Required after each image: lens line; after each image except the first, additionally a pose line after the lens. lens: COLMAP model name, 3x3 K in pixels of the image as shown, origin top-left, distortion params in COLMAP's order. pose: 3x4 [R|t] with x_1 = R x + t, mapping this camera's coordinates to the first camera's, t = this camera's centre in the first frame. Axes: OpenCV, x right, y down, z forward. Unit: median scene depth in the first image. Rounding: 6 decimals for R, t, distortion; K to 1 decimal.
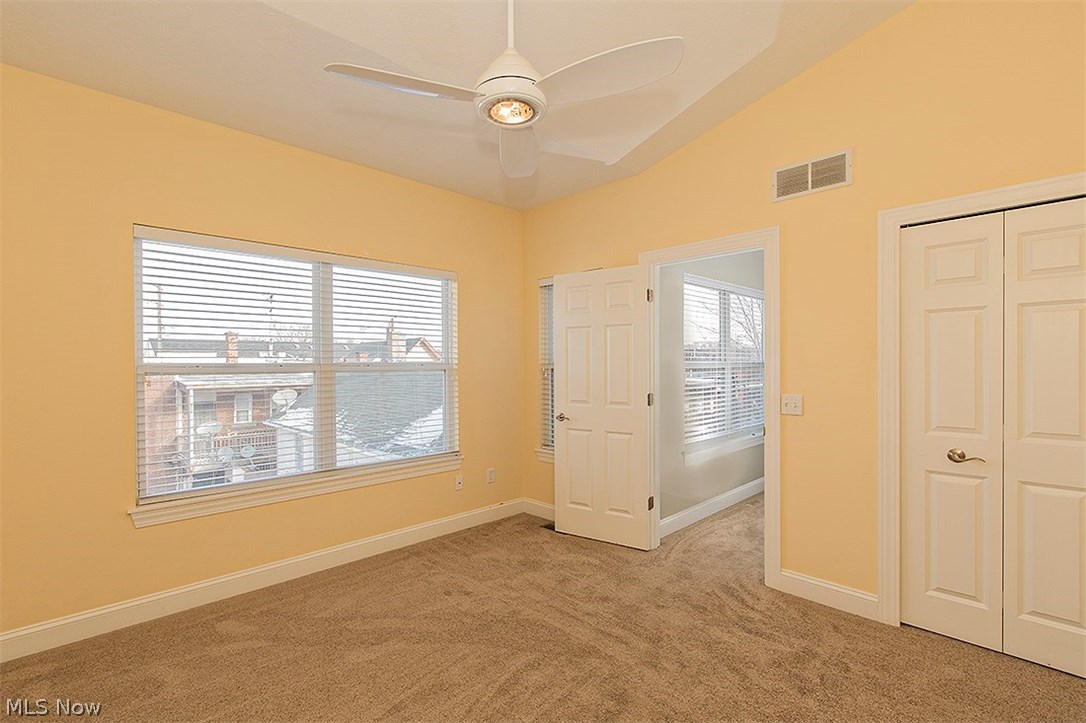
lens RADIAL K [[495.2, 0, 535.6], [0, 495.2, 368.8], [0, 0, 1]] dist [0.001595, 0.000020]
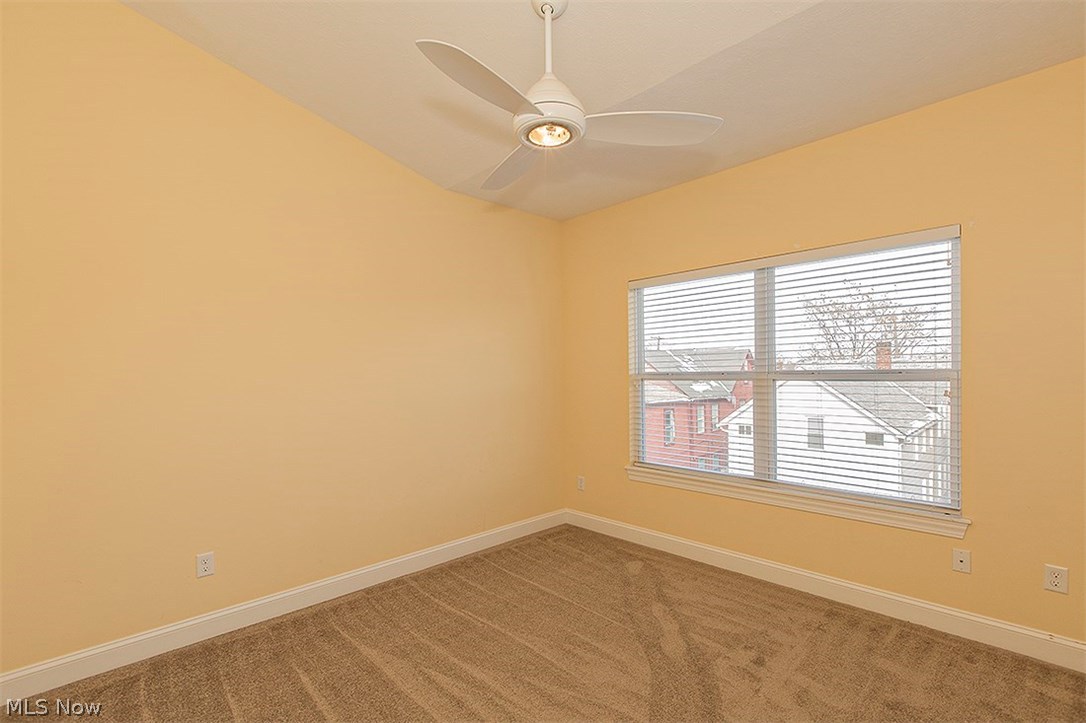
lens RADIAL K [[495.2, 0, 535.6], [0, 495.2, 368.8], [0, 0, 1]] dist [0.001595, 0.000020]
pose [[-0.005783, -0.004816, -0.999972, 0.606873], [0.002084, 0.999986, -0.004828, -0.012031], [0.999981, -0.002112, -0.005773, 0.597487]]
